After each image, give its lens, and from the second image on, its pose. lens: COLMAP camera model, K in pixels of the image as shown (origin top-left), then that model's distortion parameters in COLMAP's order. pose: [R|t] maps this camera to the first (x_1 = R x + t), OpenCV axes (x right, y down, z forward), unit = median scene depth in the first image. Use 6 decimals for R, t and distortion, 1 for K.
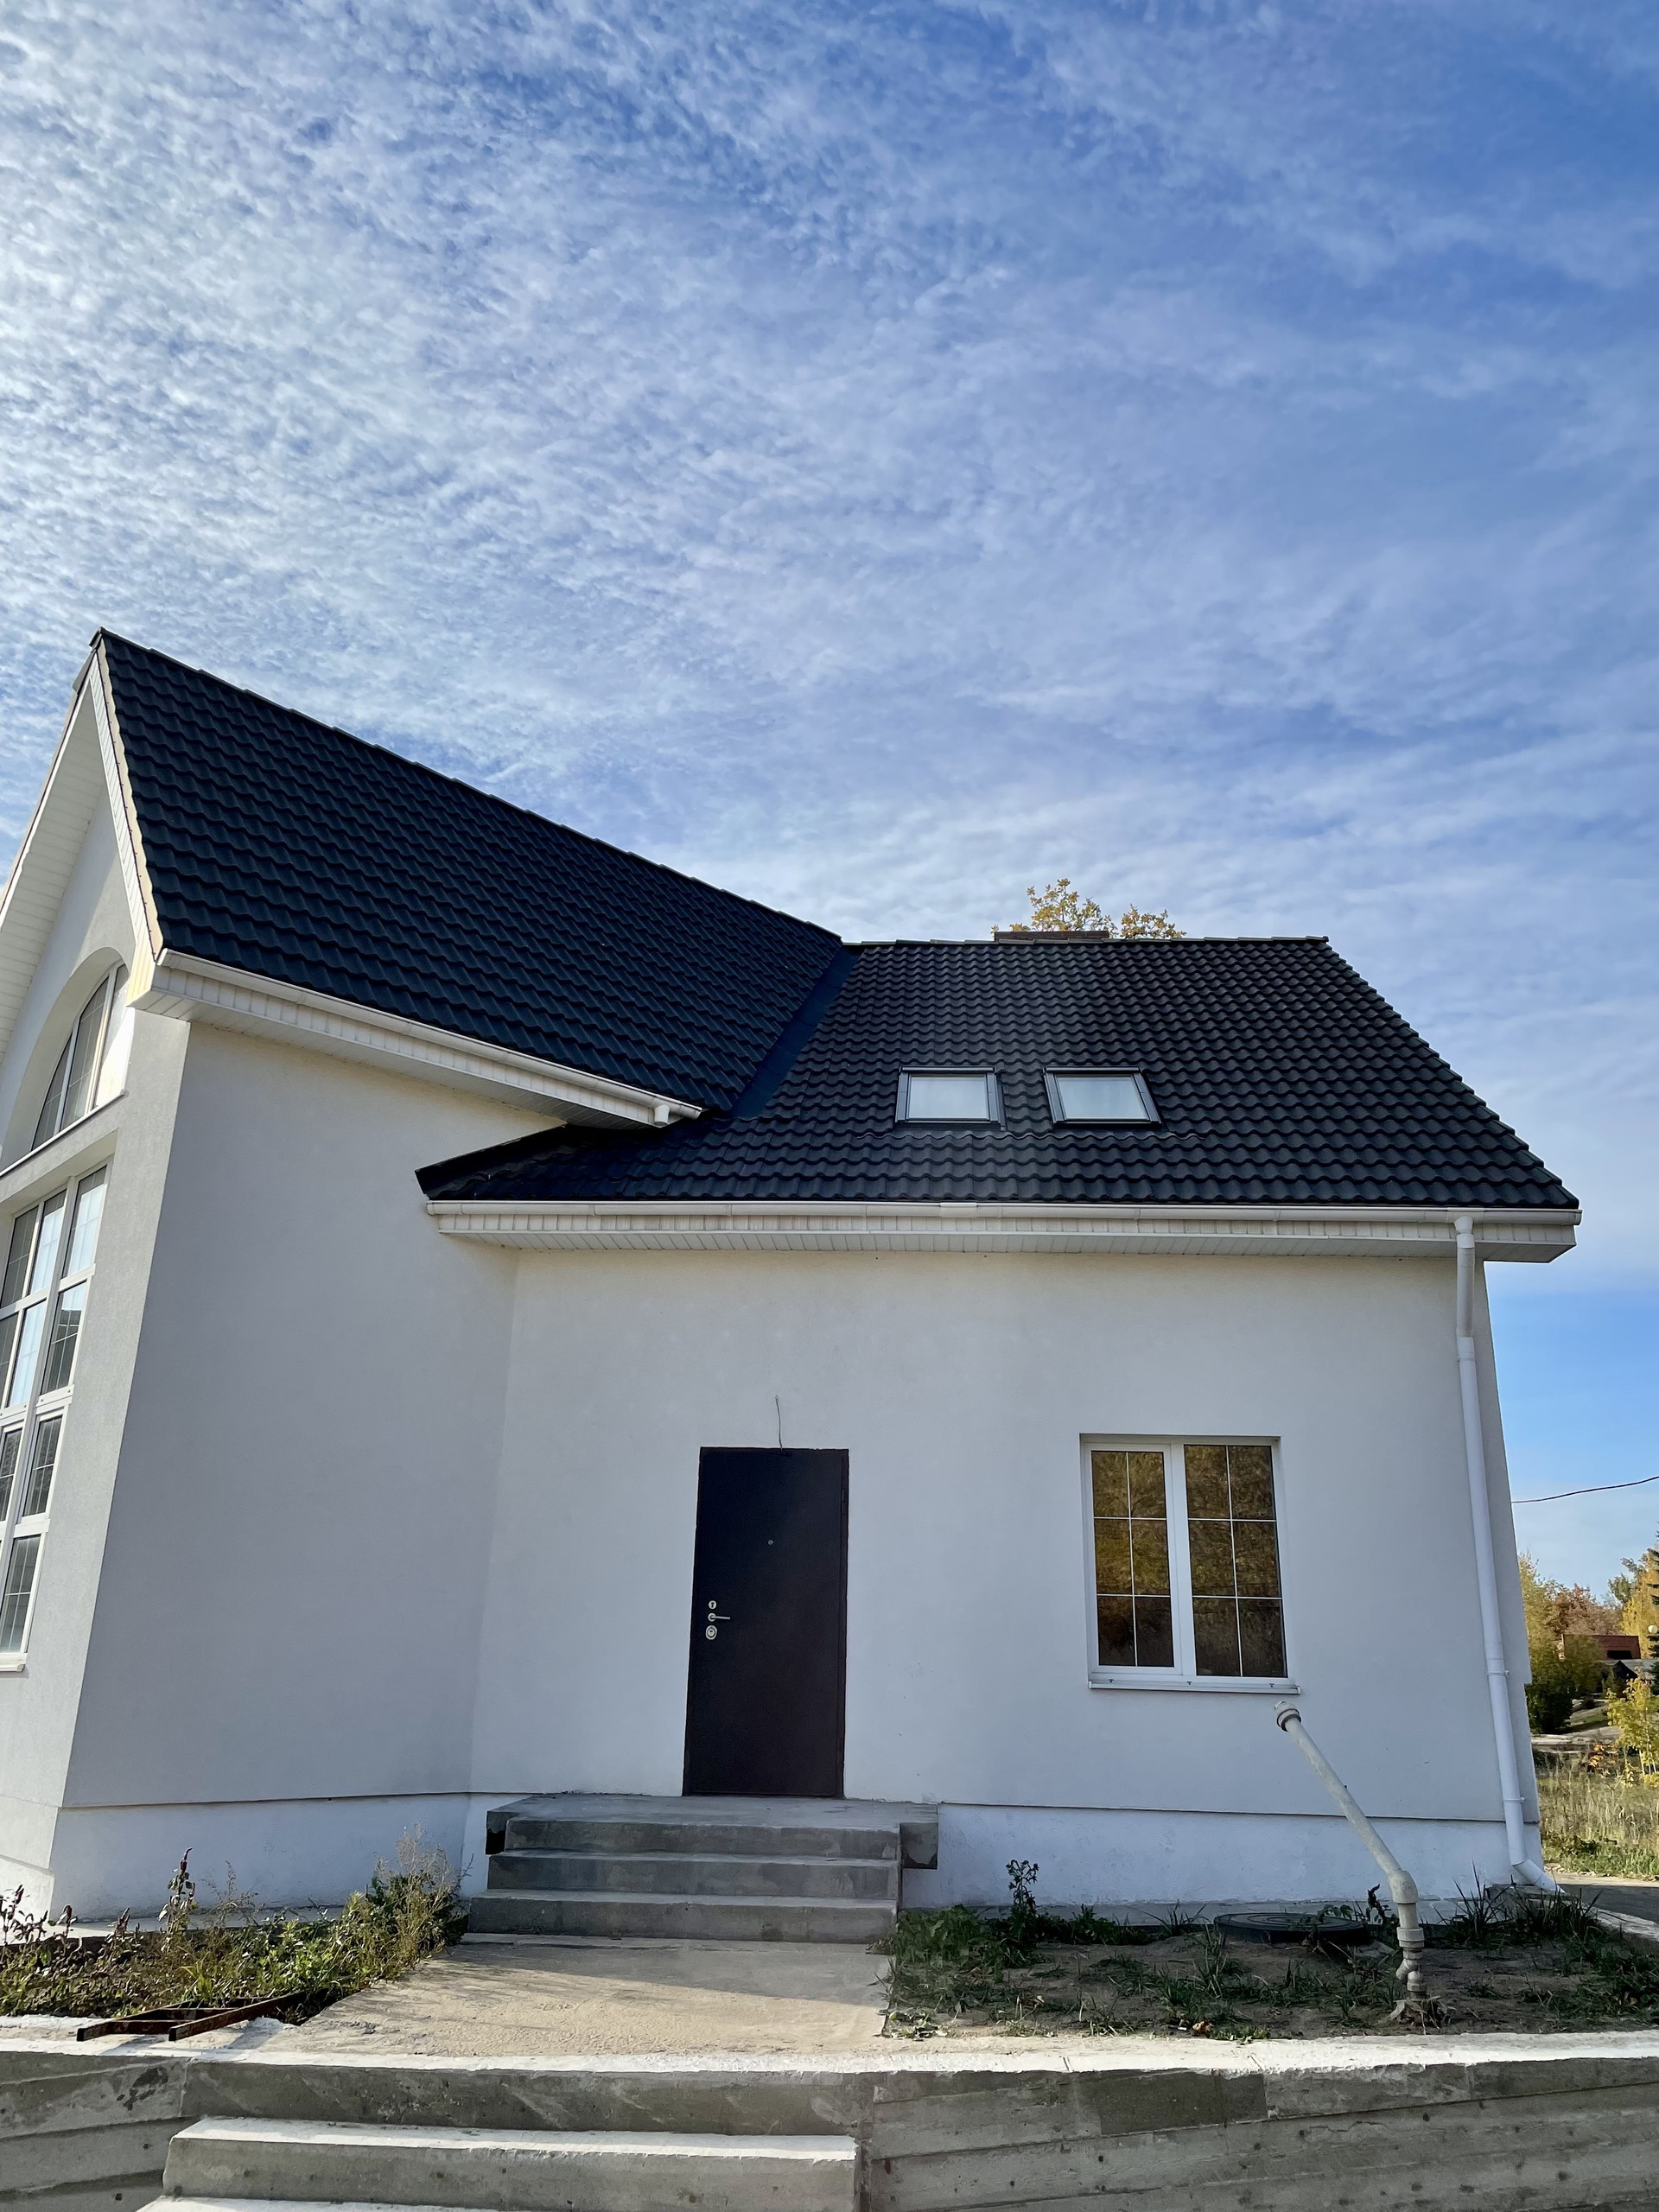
lens RADIAL K [[1695.4, 0, 829.5], [0, 1695.4, 1106.0], [0, 0, 1]] dist [0.112093, -0.131335]
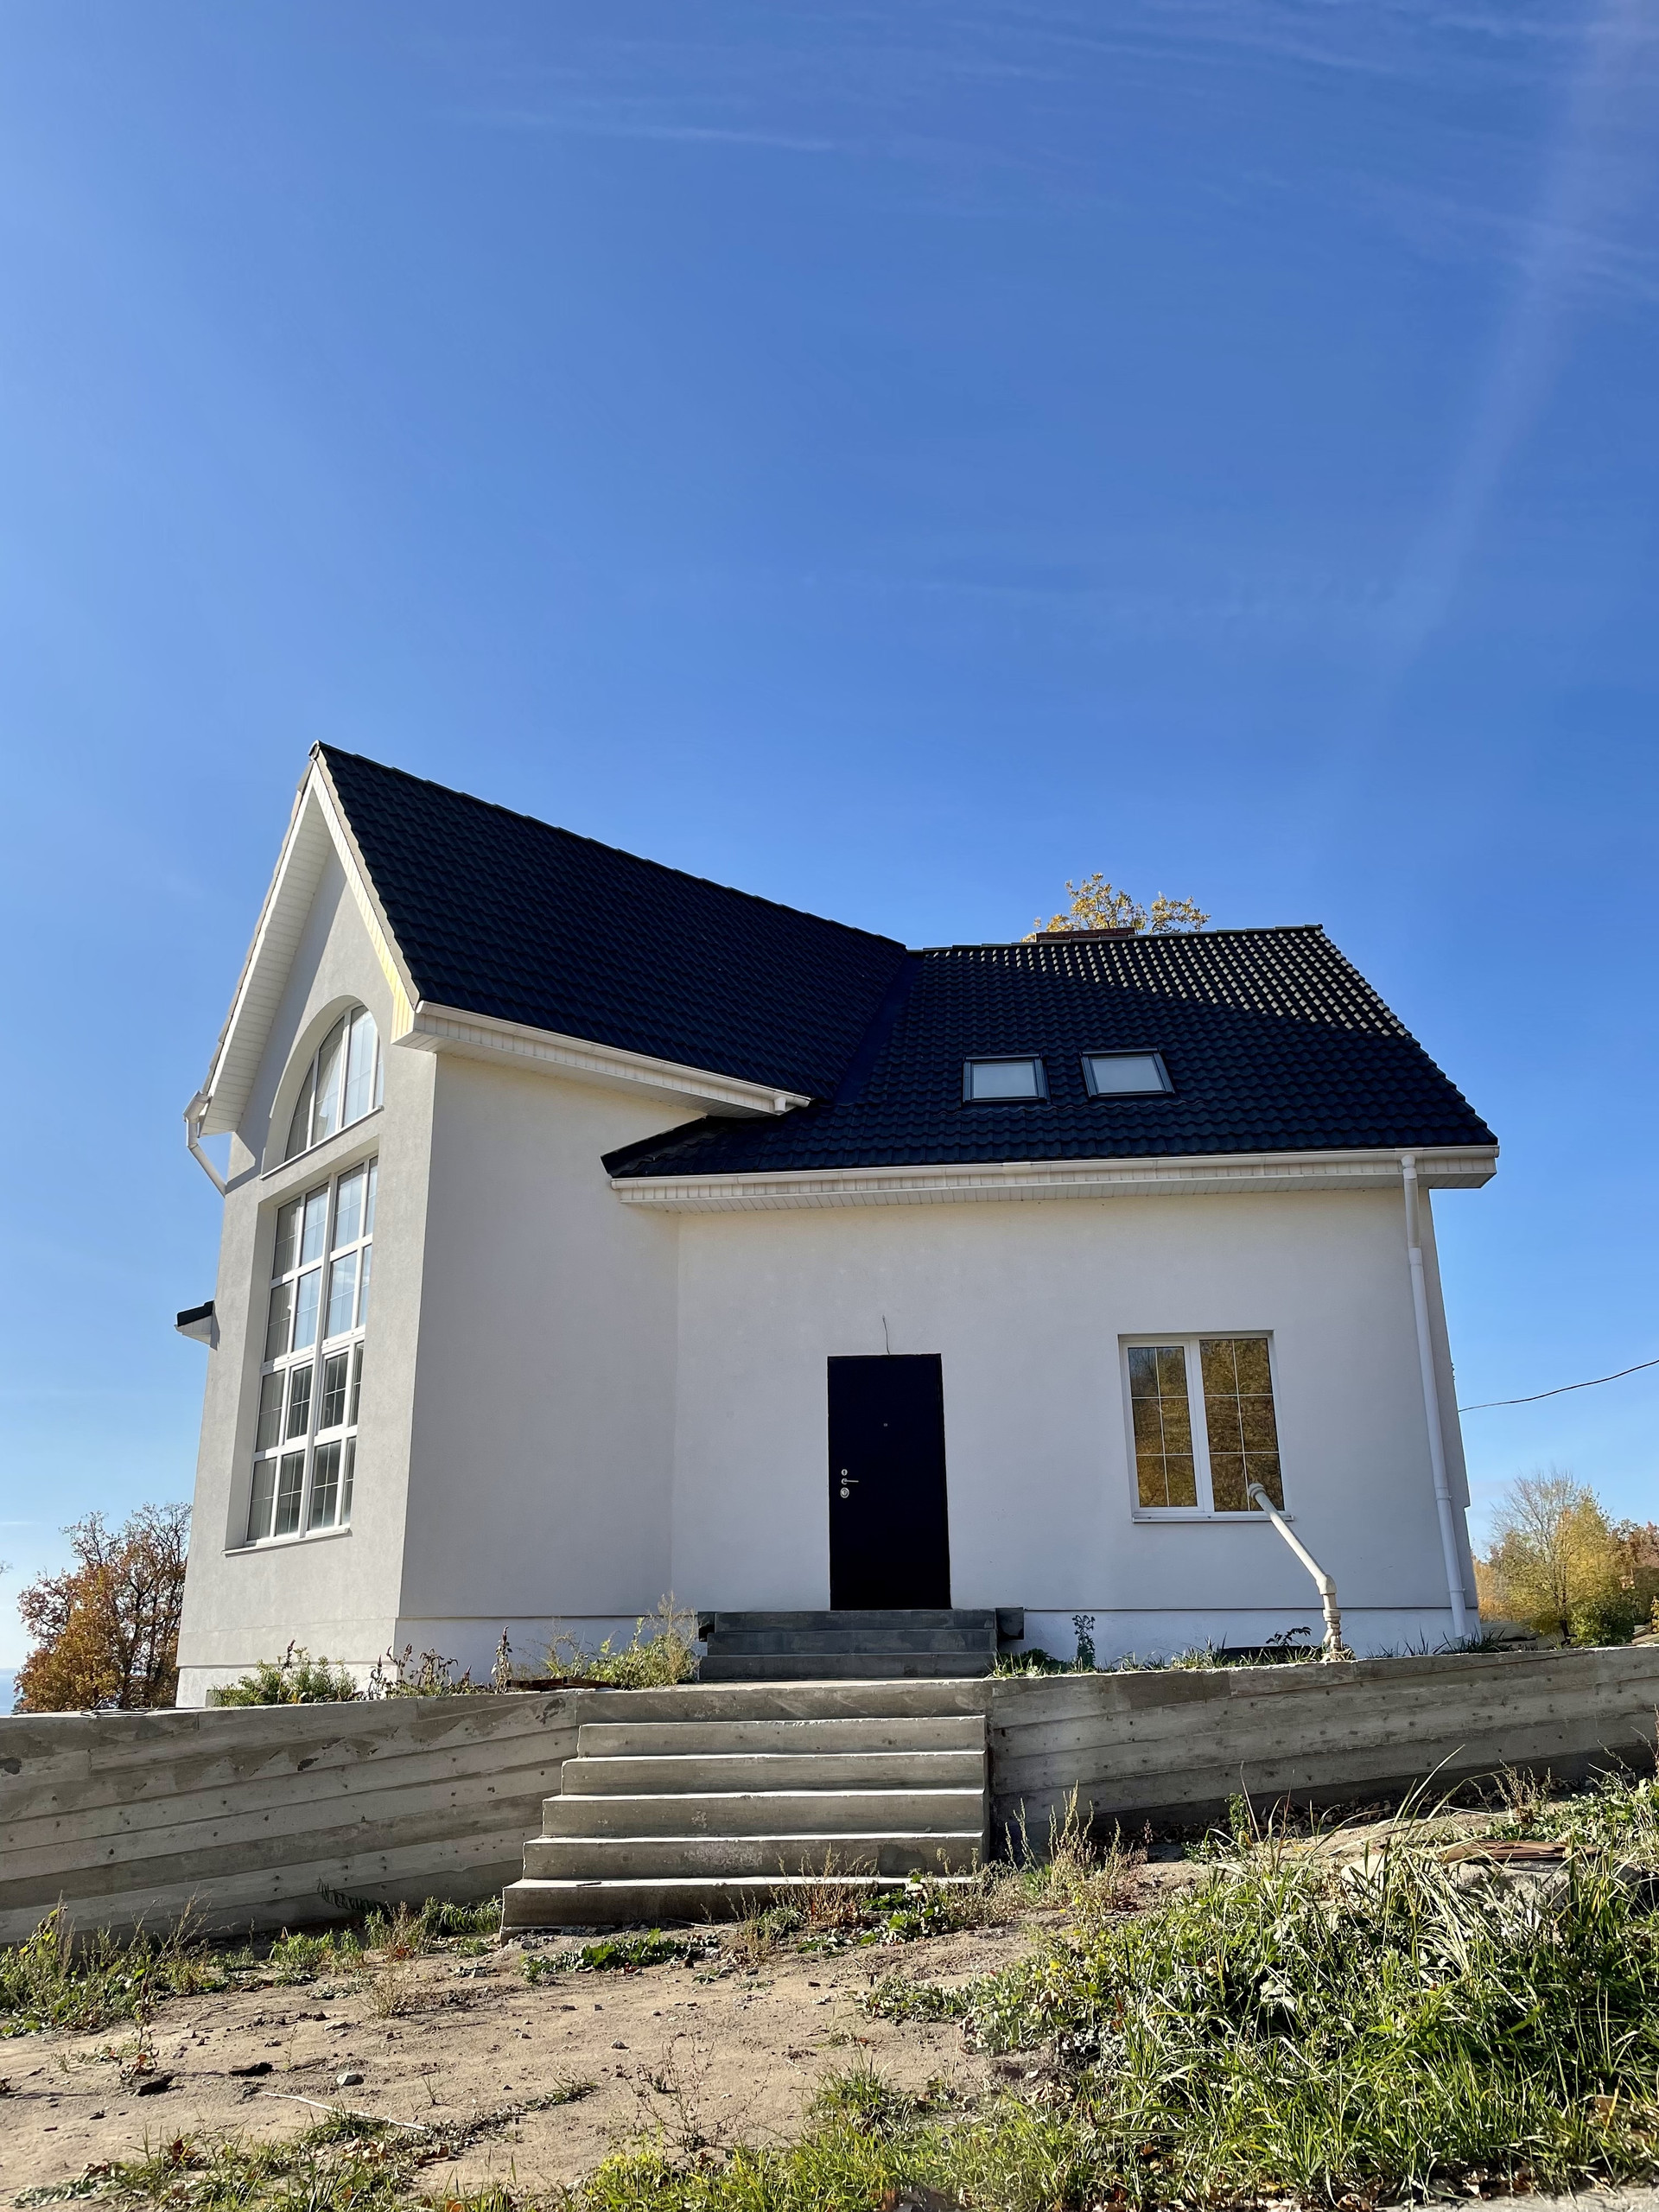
lens RADIAL K [[1695.4, 0, 829.5], [0, 1695.4, 1106.0], [0, 0, 1]] dist [0.112093, -0.131335]
pose [[0.998453, -0.046531, -0.030450, -0.025346], [0.046931, 0.998819, 0.012580, -0.009122], [0.029829, -0.013989, 0.999457, -0.299953]]
